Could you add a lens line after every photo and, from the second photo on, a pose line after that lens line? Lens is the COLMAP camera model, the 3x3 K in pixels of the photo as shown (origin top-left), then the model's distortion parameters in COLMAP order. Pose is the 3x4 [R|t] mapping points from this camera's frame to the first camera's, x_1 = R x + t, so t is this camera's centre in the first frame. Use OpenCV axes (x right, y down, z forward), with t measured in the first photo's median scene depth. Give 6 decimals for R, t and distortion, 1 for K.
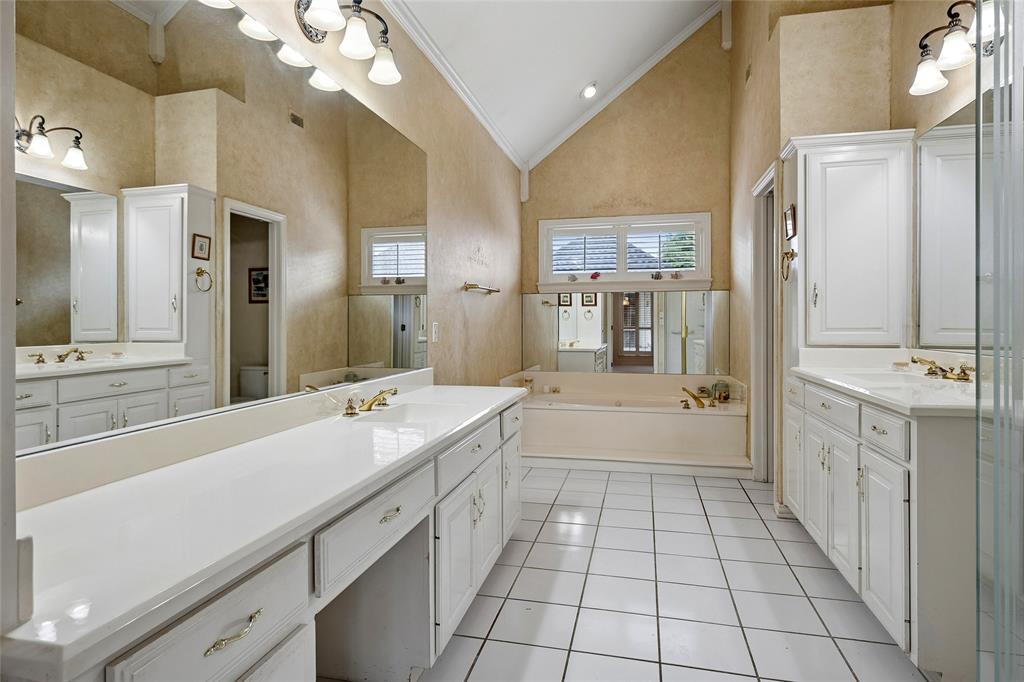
lens RADIAL K [[549.2, 0, 509.2], [0, 549.2, 309.3], [0, 0, 1]] dist [-0.003186, -0.000467]
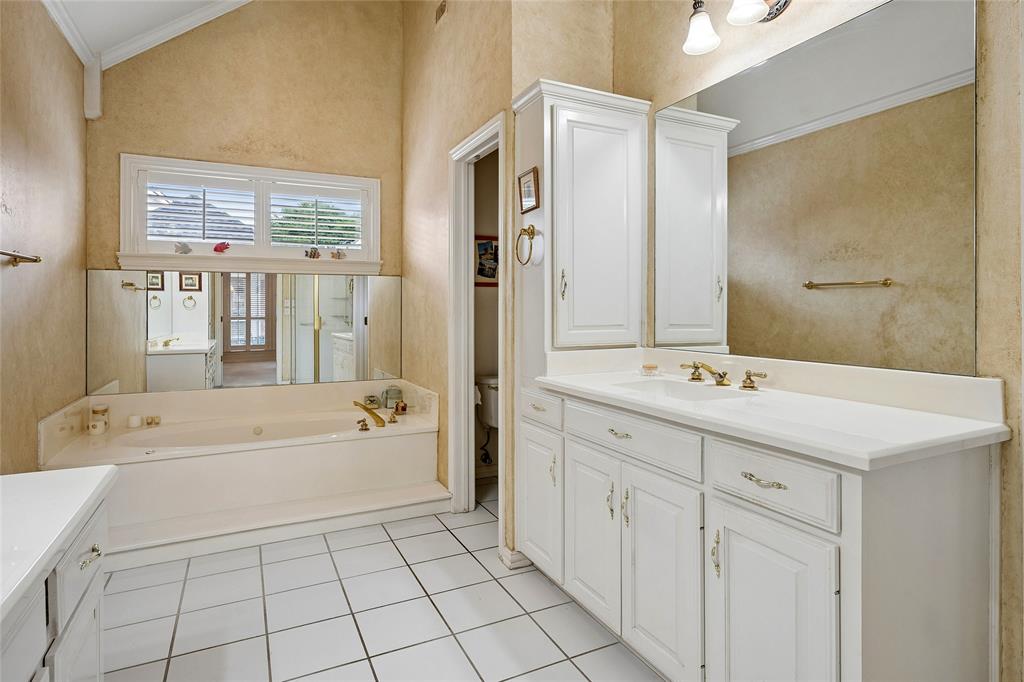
lens RADIAL K [[549.2, 0, 509.2], [0, 549.2, 309.3], [0, 0, 1]] dist [-0.003186, -0.000467]
pose [[0.768146, 0.002486, 0.640270, -0.006037], [-0.016623, 0.999733, 0.016062, -0.000867], [-0.640059, -0.022981, 0.767982, 0.247875]]
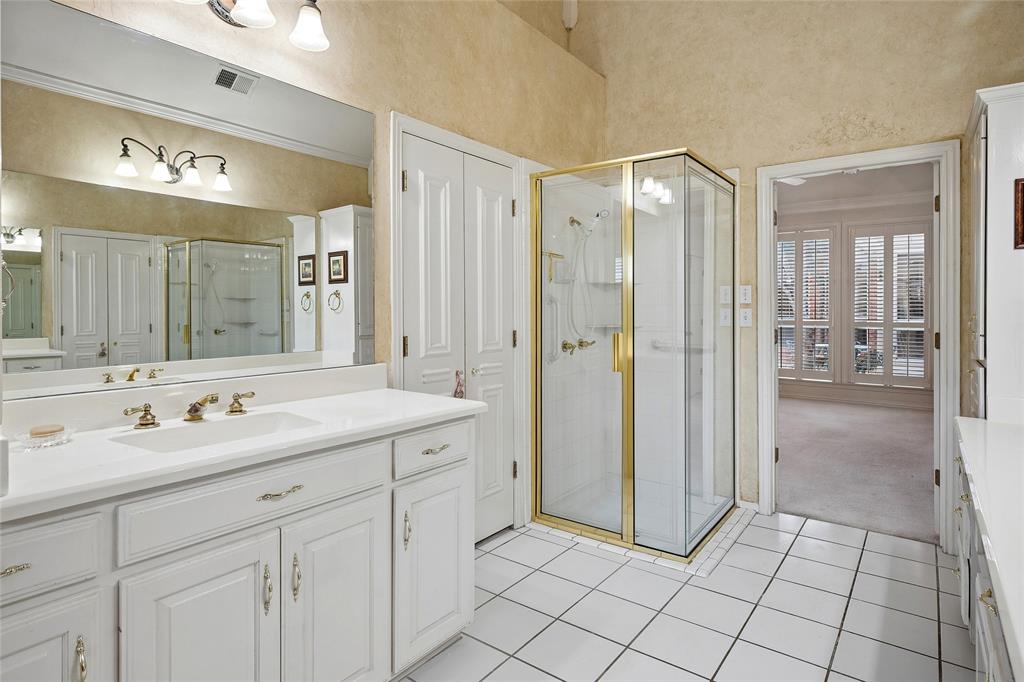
lens RADIAL K [[549.2, 0, 509.2], [0, 549.2, 309.3], [0, 0, 1]] dist [-0.003186, -0.000467]
pose [[-0.914994, 0.000470, 0.403466, 0.059942], [-0.008127, 0.999775, -0.019597, -0.003936], [-0.403385, -0.021210, -0.914785, 0.680857]]
